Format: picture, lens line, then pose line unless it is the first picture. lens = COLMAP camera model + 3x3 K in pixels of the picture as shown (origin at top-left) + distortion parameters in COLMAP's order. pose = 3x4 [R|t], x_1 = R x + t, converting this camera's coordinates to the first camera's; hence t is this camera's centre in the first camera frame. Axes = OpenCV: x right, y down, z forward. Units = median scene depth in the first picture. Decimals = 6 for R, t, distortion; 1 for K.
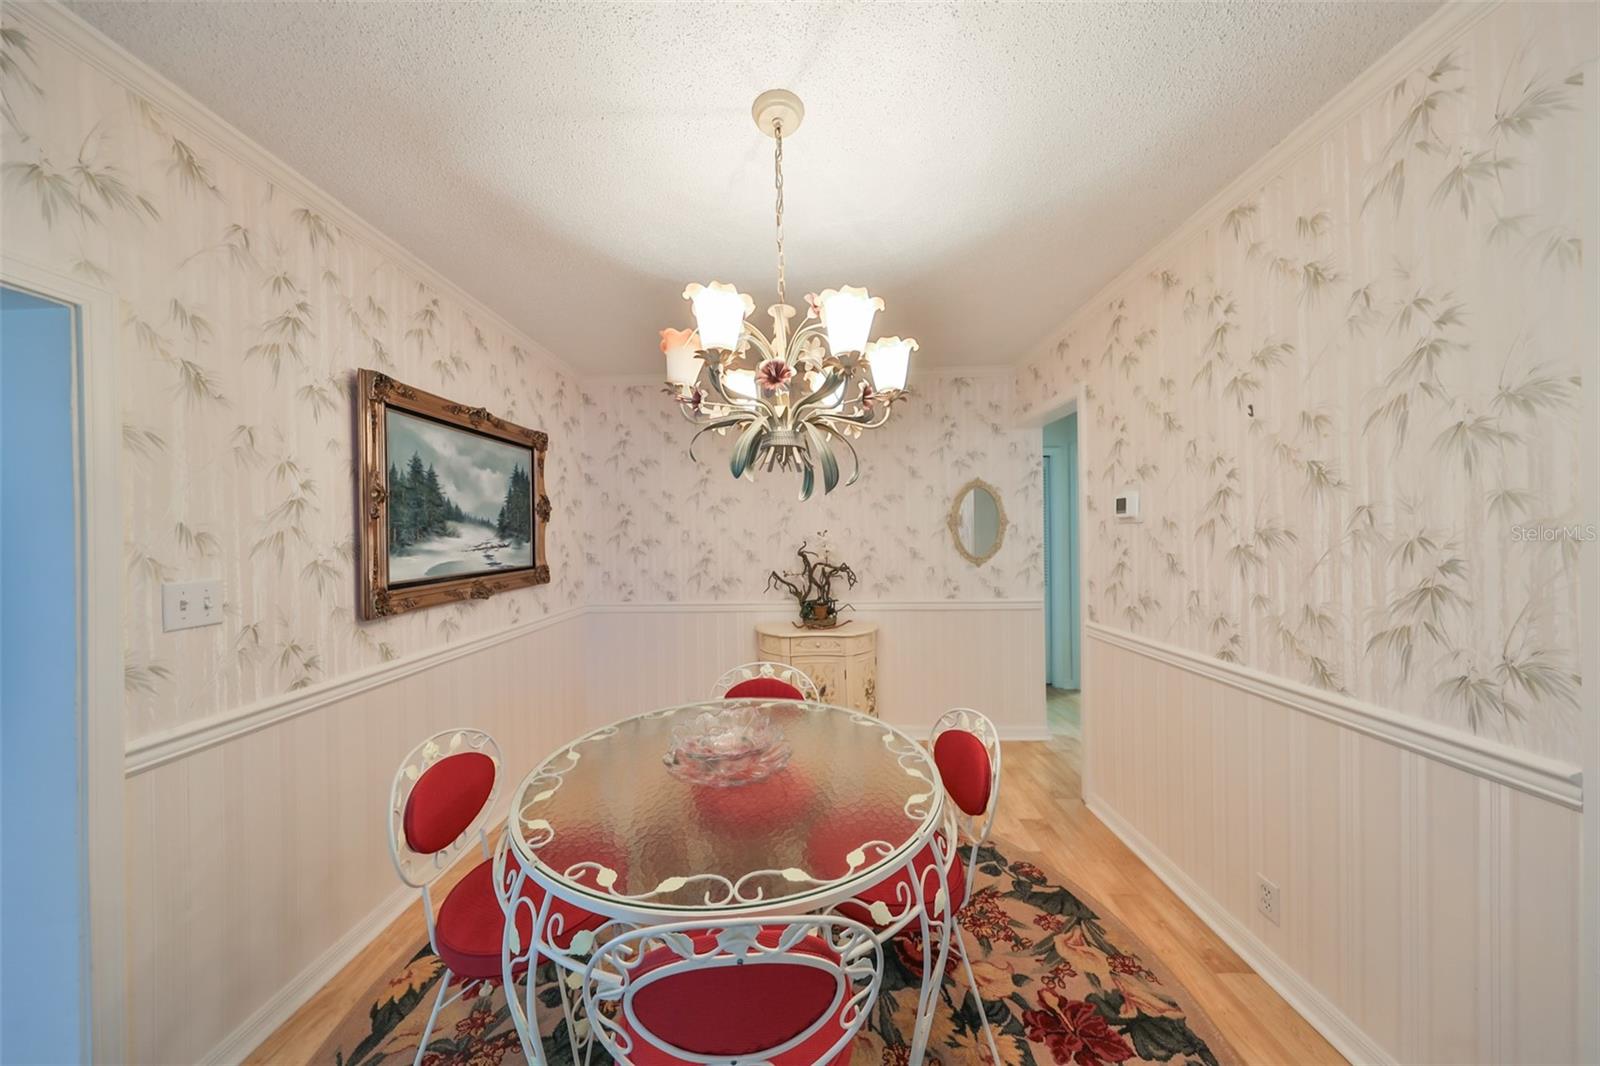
lens RADIAL K [[496.5, 0, 801.0], [0, 496.5, 537.8], [0, 0, 1]] dist [0.000193, 0.000055]
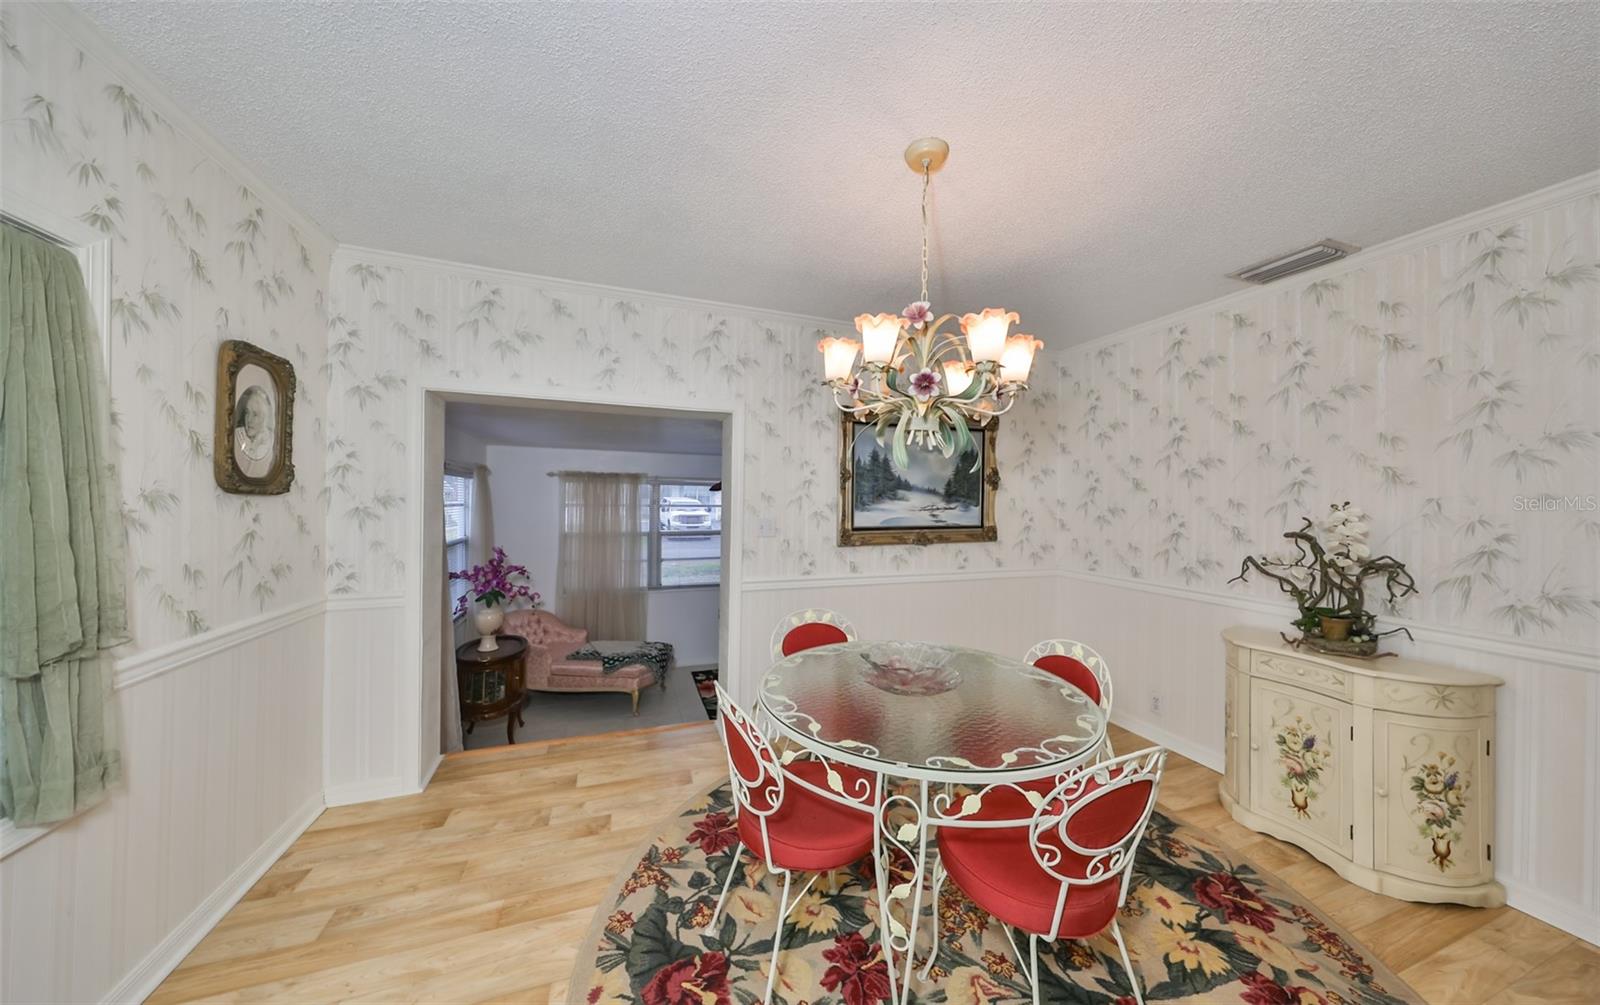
lens RADIAL K [[514.4, 0, 812.5], [0, 514.4, 502.1], [0, 0, 1]] dist [0.012032, -0.000008]
pose [[0.365950, 0.018645, -0.930448, 0.653965], [-0.023589, 0.999664, 0.010754, -0.007998], [0.930335, 0.018013, 0.366267, 0.190562]]
